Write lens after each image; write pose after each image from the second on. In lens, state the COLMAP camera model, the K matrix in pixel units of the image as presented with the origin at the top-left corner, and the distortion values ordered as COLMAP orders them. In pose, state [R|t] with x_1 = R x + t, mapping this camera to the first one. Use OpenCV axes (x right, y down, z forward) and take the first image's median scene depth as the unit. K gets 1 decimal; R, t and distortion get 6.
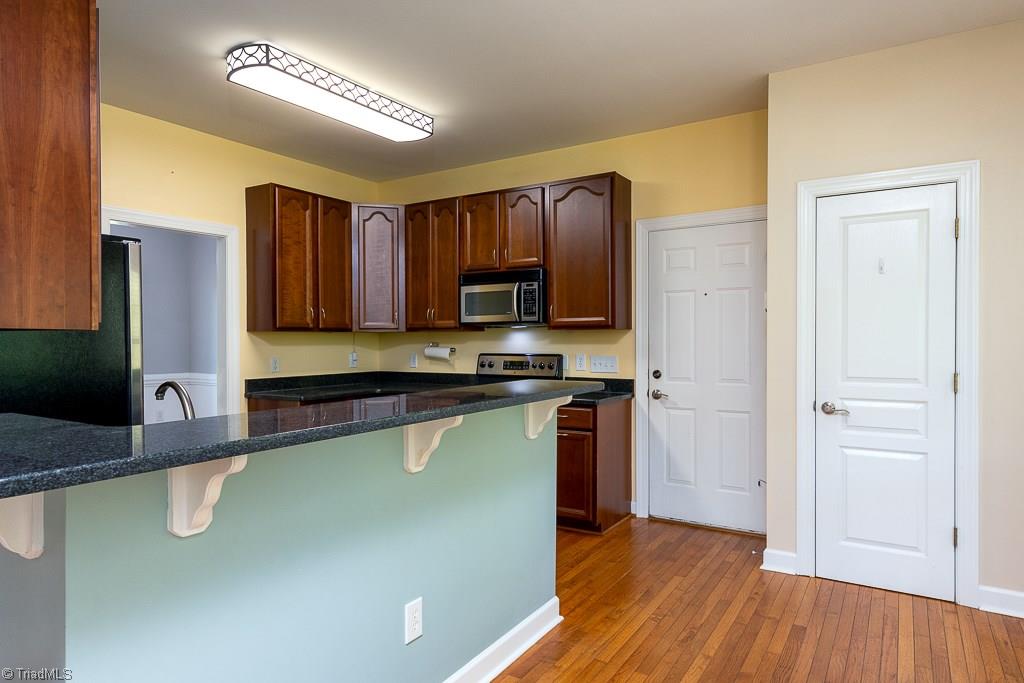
lens RADIAL K [[615.0, 0, 511.7], [0, 615.0, 345.5], [0, 0, 1]] dist [0.002363, 0.002385]
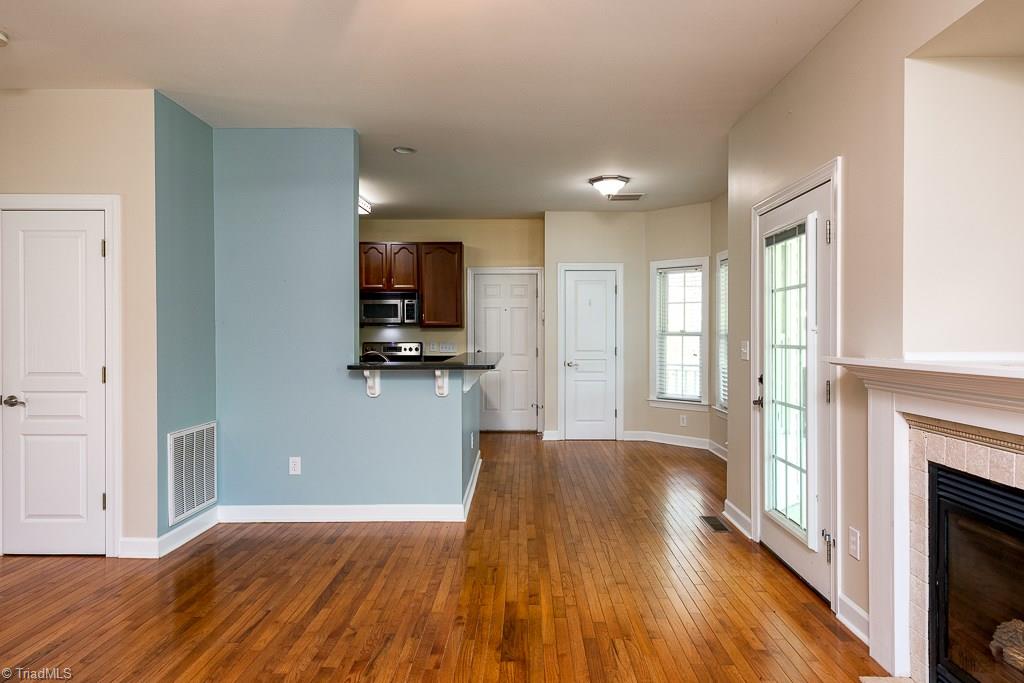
lens RADIAL K [[615.0, 0, 511.4], [0, 615.0, 336.4], [0, 0, 1]] dist [0.002363, 0.002385]
pose [[0.853594, 0.000667, 0.520938, -0.586144], [0.001707, 0.999990, -0.004078, 0.005677], [-0.520936, 0.004370, 0.853585, -0.565632]]
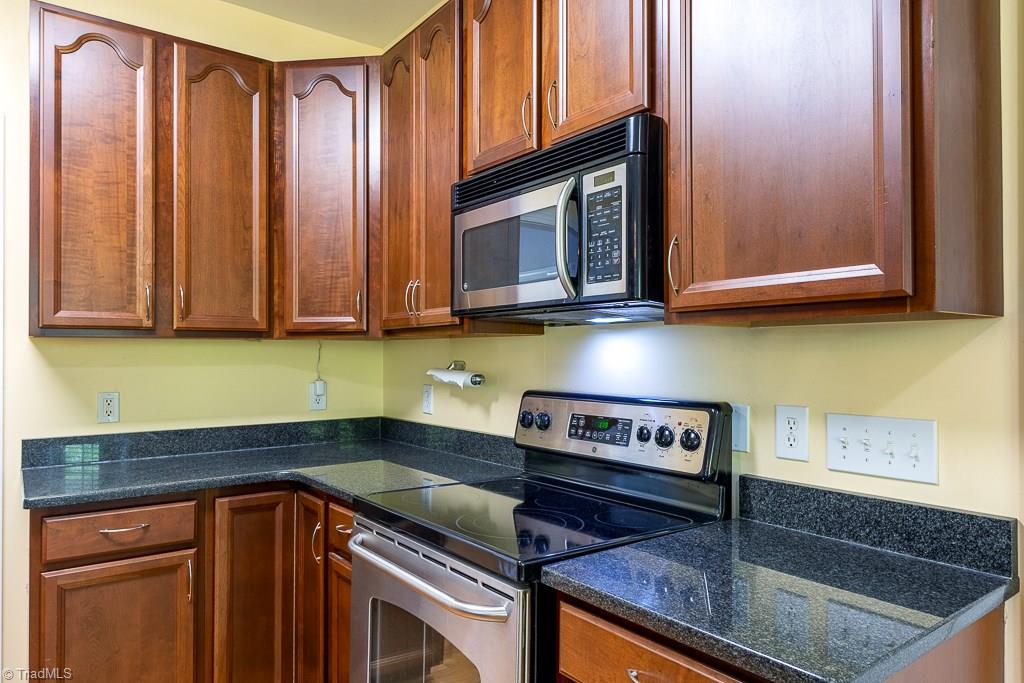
lens RADIAL K [[671.5, 0, 511.8], [0, 671.5, 347.0], [0, 0, 1]] dist [0.006218, -0.000442]
pose [[0.936441, -0.001043, -0.350822, 0.098283], [-0.006156, 0.999793, -0.019407, -0.006972], [0.350770, 0.020333, 0.936241, 0.637110]]
